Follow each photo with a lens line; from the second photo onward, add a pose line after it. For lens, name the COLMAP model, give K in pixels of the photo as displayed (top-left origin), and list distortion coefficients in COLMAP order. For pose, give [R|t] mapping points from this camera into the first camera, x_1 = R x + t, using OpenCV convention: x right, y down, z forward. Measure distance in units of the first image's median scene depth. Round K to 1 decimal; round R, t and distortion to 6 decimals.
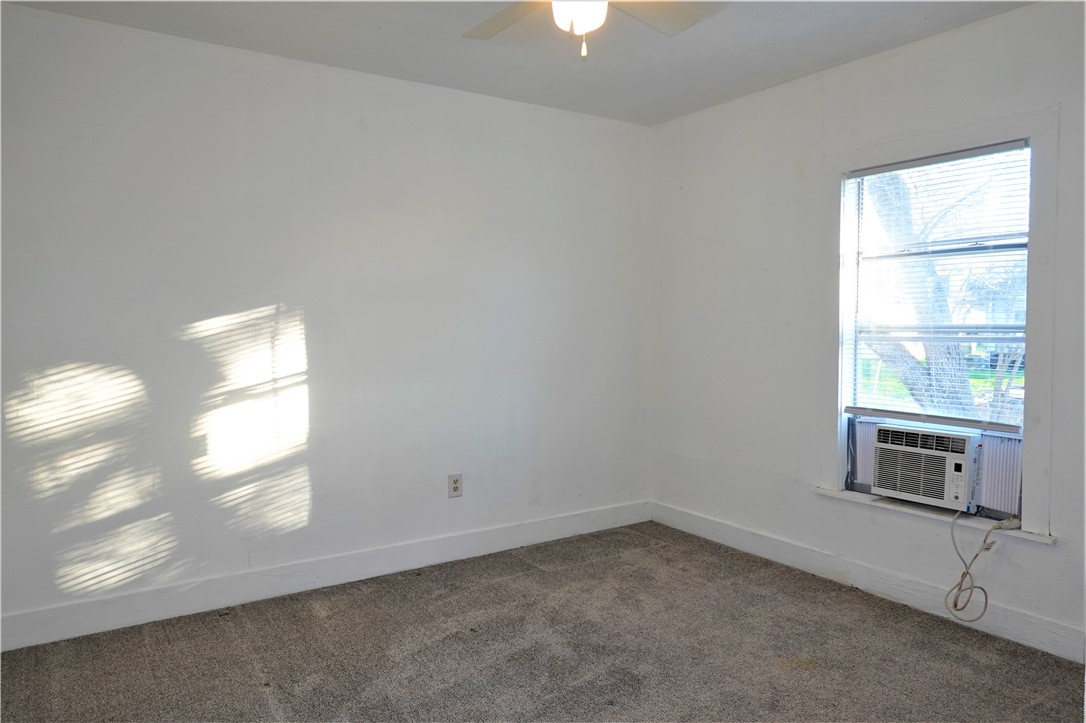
lens RADIAL K [[721.8, 0, 539.7], [0, 721.8, 358.2], [0, 0, 1]] dist [-0.003777, 0.001345]
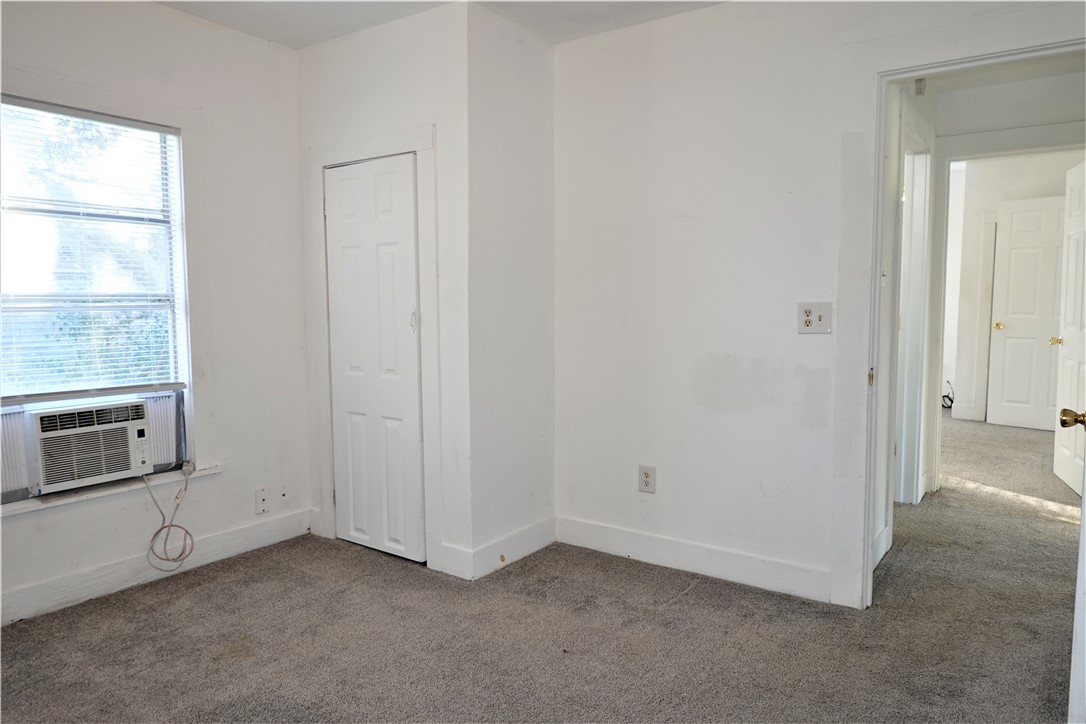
lens RADIAL K [[733.8, 0, 541.7], [0, 733.8, 356.2], [0, 0, 1]] dist [0.003890, 0.004132]
pose [[-0.366009, -0.076421, 0.927468, -0.576129], [0.034885, 0.994795, 0.095735, -0.036229], [-0.929957, 0.067394, -0.361438, 0.828562]]
